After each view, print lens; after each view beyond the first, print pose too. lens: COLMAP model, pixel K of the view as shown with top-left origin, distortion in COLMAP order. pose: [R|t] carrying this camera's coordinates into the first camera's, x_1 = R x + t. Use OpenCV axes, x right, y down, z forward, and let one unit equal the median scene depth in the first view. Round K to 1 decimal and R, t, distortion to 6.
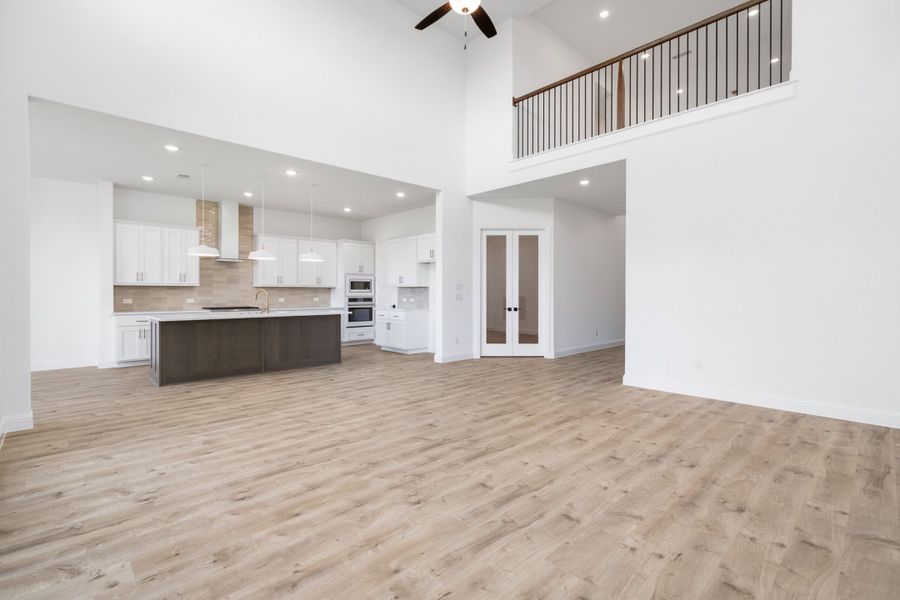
lens RADIAL K [[420.1, 0, 451.5], [0, 420.1, 294.8], [0, 0, 1]] dist [-0.002616, 0.000022]
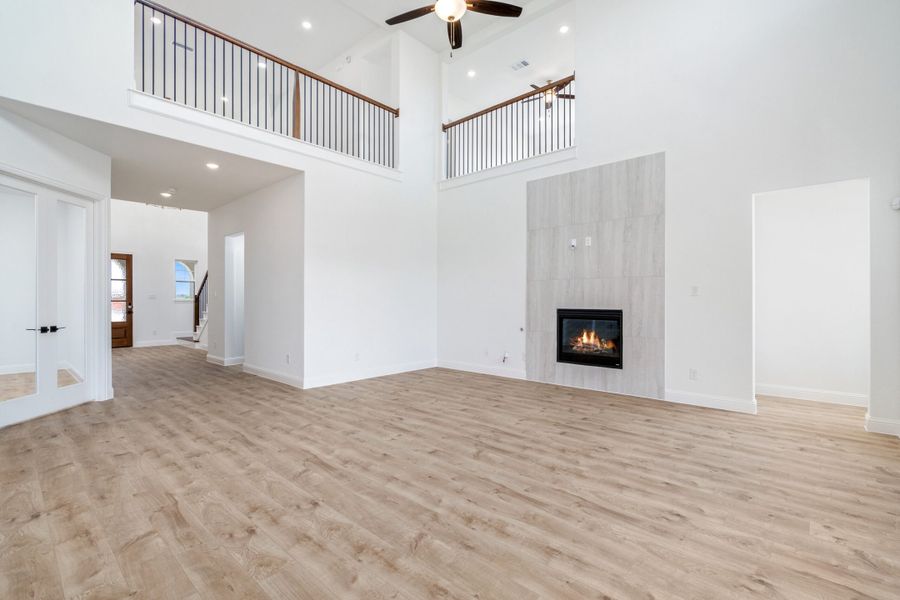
lens RADIAL K [[409.2, 0, 453.0], [0, 409.2, 300.1], [0, 0, 1]] dist [-0.001273, 0.000309]
pose [[-0.076566, 0.001152, 0.997064, -1.091369], [0.003249, 0.999994, -0.000906, -0.006651], [-0.997059, 0.003170, -0.076570, 1.239475]]
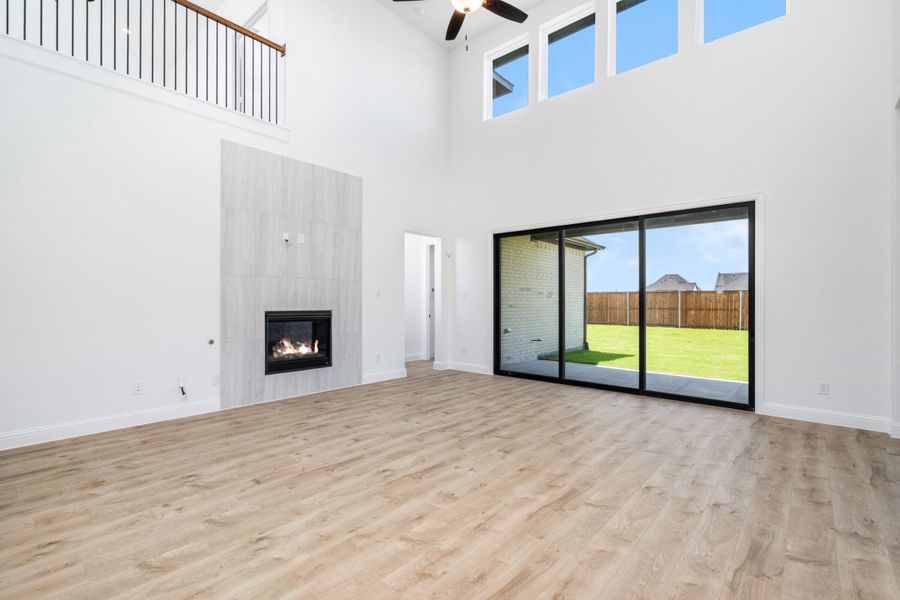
lens RADIAL K [[409.2, 0, 453.0], [0, 409.2, 300.1], [0, 0, 1]] dist [-0.001273, 0.000309]
pose [[-0.995926, -0.002979, -0.090125, 0.171999], [-0.002856, 0.999995, -0.001487, -0.009837], [0.090129, -0.001223, -0.995929, 2.243341]]
